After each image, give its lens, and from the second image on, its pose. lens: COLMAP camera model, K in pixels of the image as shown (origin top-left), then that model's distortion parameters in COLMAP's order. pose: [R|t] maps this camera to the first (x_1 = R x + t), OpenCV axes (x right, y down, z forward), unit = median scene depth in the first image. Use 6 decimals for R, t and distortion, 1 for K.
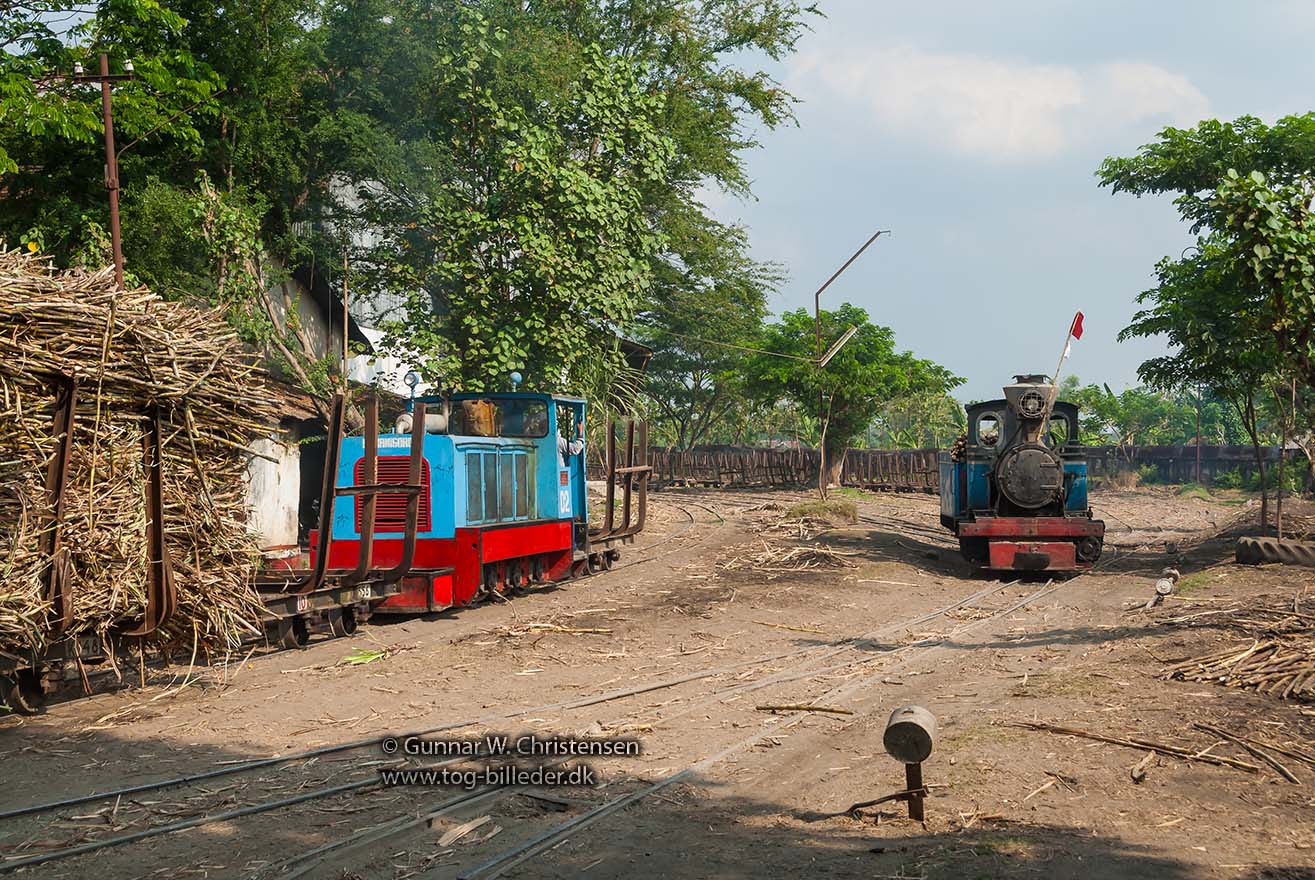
lens RADIAL K [[1732.3, 0, 657.4], [0, 1732.3, 441.6], [0, 0, 1]] dist [0.020212, 0.000000]
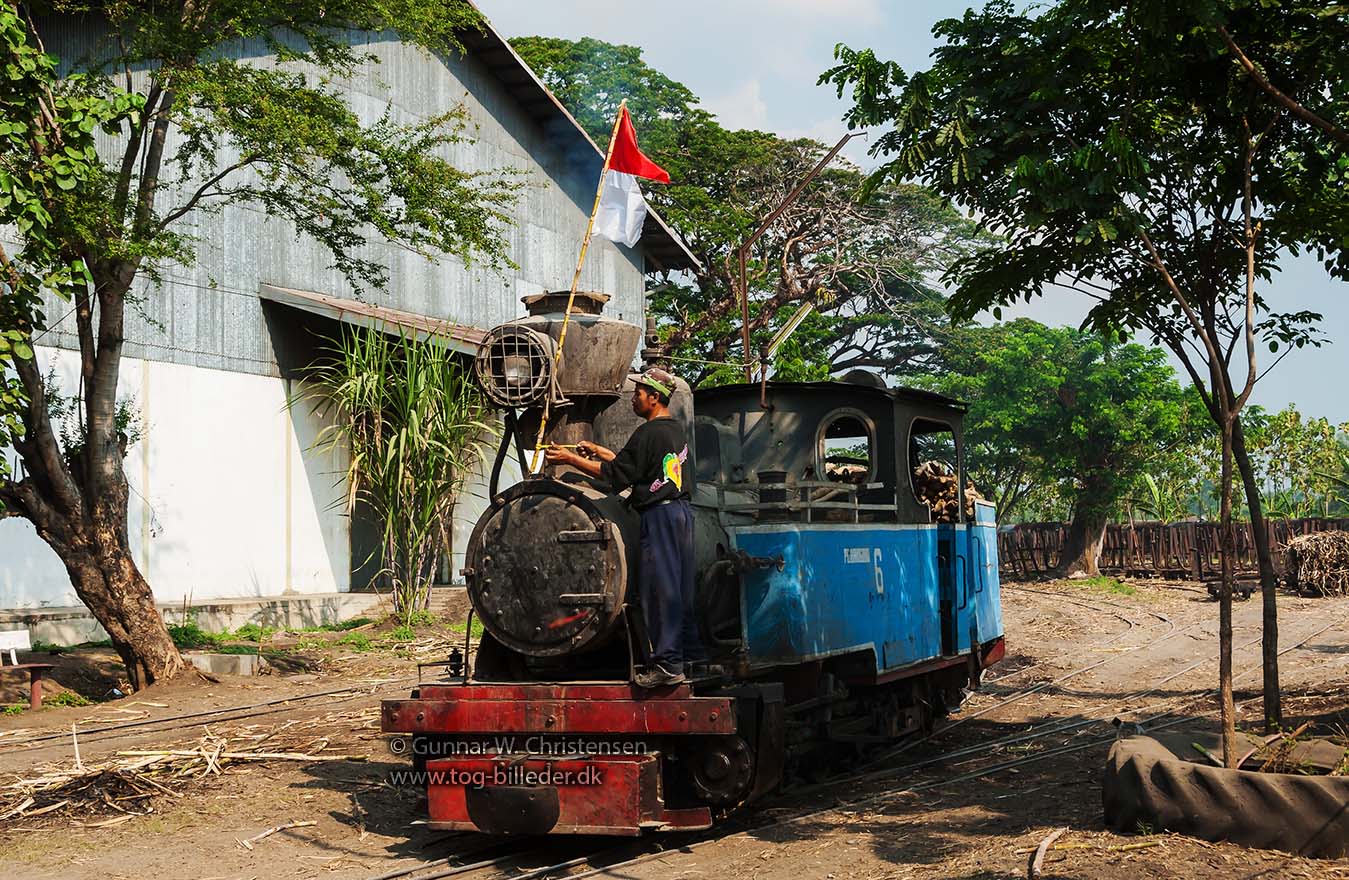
lens RADIAL K [[1931.8, 0, 674.7], [0, 1931.8, 440.0], [0, 0, 1]] dist [-0.022413, 0.000000]
pose [[0.978762, -0.033244, -0.202288, 0.324160], [0.024175, 0.998596, -0.047139, 0.012947], [0.203571, 0.041248, 0.978191, 0.609094]]
